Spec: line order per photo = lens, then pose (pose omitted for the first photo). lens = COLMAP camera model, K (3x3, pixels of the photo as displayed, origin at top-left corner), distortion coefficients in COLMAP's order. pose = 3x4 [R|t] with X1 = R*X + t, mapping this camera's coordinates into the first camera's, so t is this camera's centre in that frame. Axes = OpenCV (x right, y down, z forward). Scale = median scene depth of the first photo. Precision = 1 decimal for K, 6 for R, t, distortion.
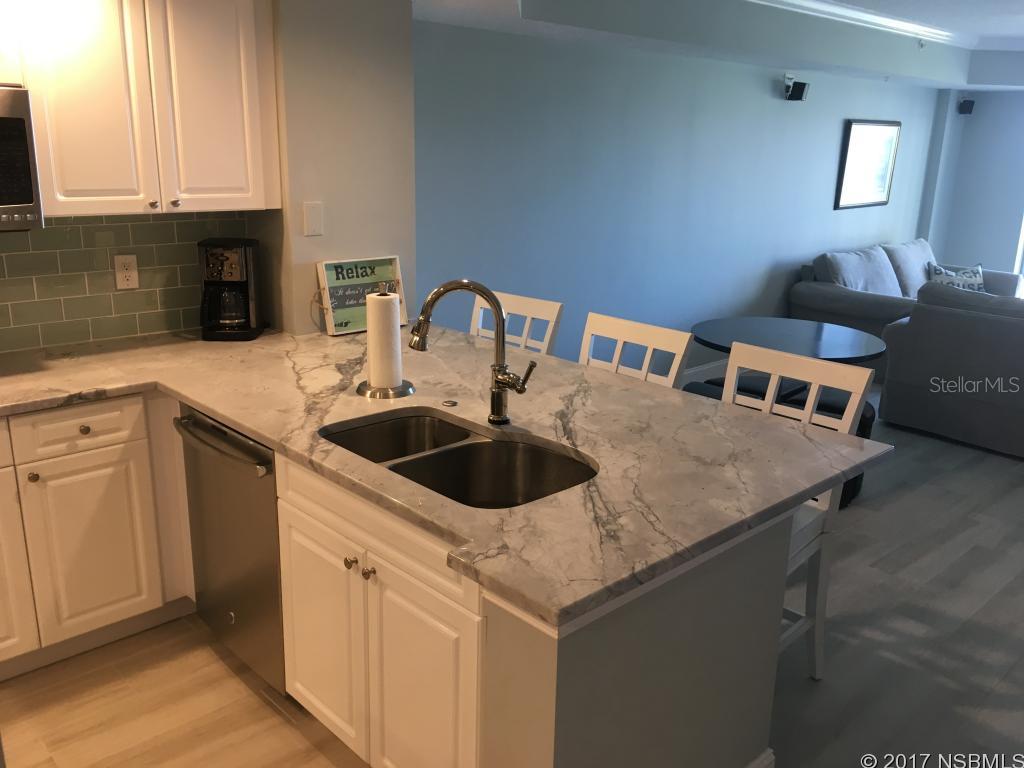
lens RADIAL K [[882.6, 0, 512.0], [0, 882.6, 384.0], [0, 0, 1]] dist [0.077177, -0.105454]
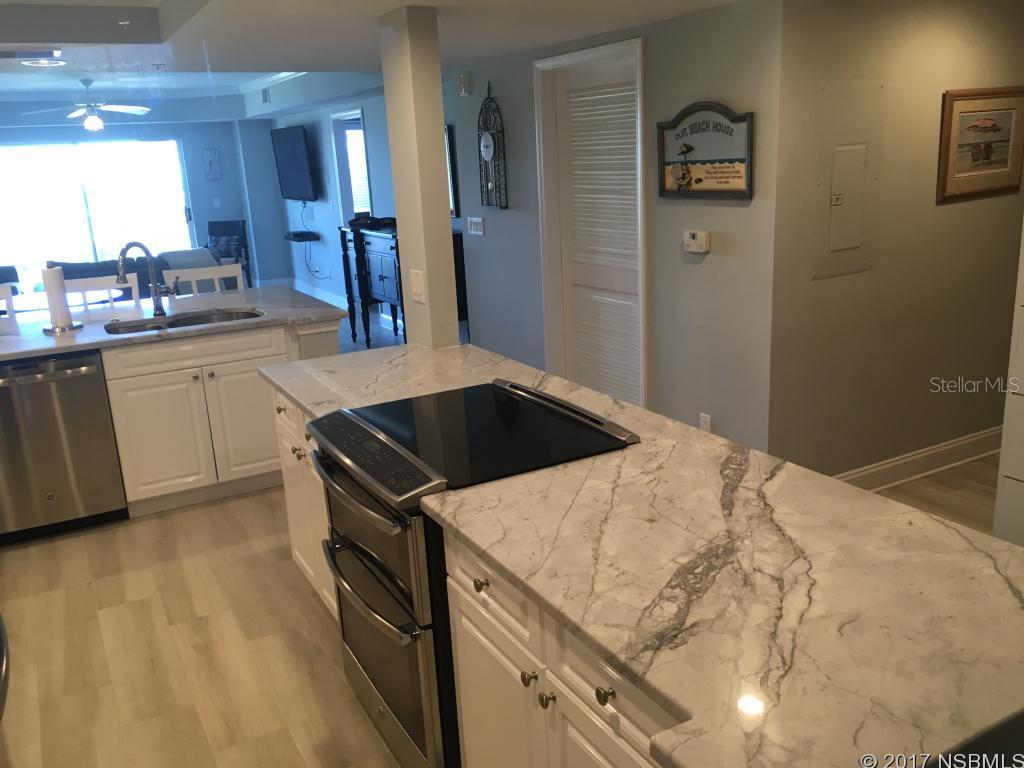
lens RADIAL K [[882.6, 0, 512.0], [0, 882.6, 384.0], [0, 0, 1]] dist [0.077177, -0.105454]
pose [[0.248840, -0.286205, 0.925292, -0.638078], [0.316719, 0.926866, 0.201516, 0.014231], [-0.915297, 0.242912, 0.321288, -0.097752]]
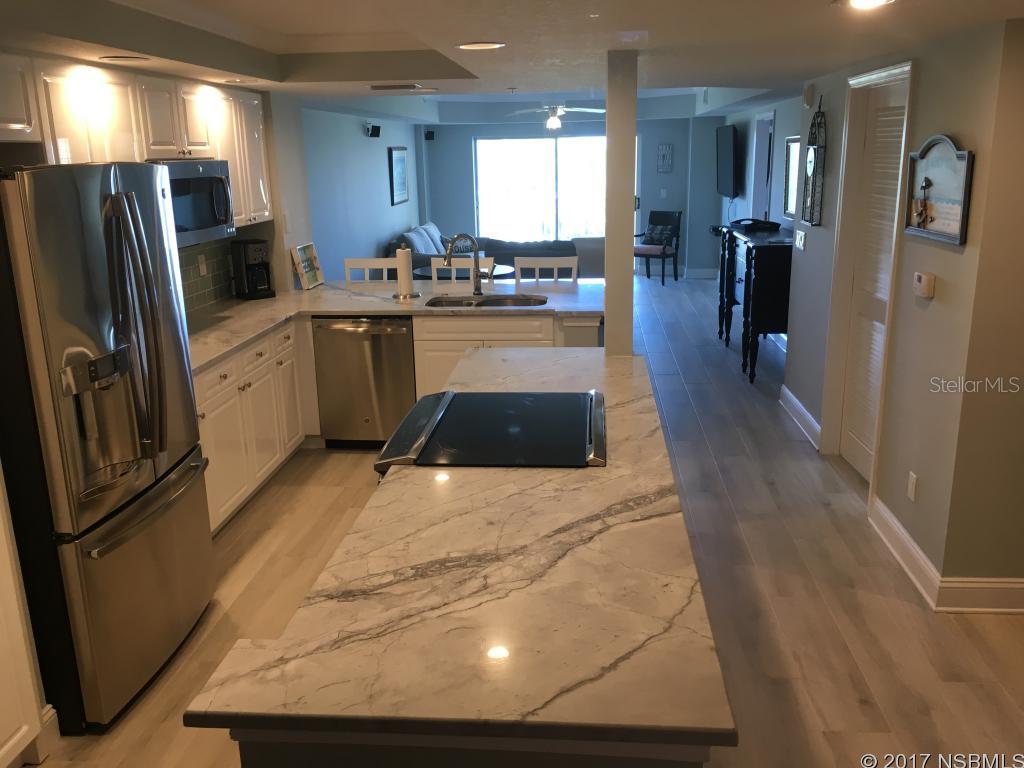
lens RADIAL K [[882.6, 0, 512.0], [0, 882.6, 384.0], [0, 0, 1]] dist [0.077177, -0.105454]
pose [[0.752741, -0.209268, 0.624170, -0.565489], [0.218336, 0.973826, 0.063187, 0.057655], [-0.621056, 0.088715, 0.778729, -0.324389]]
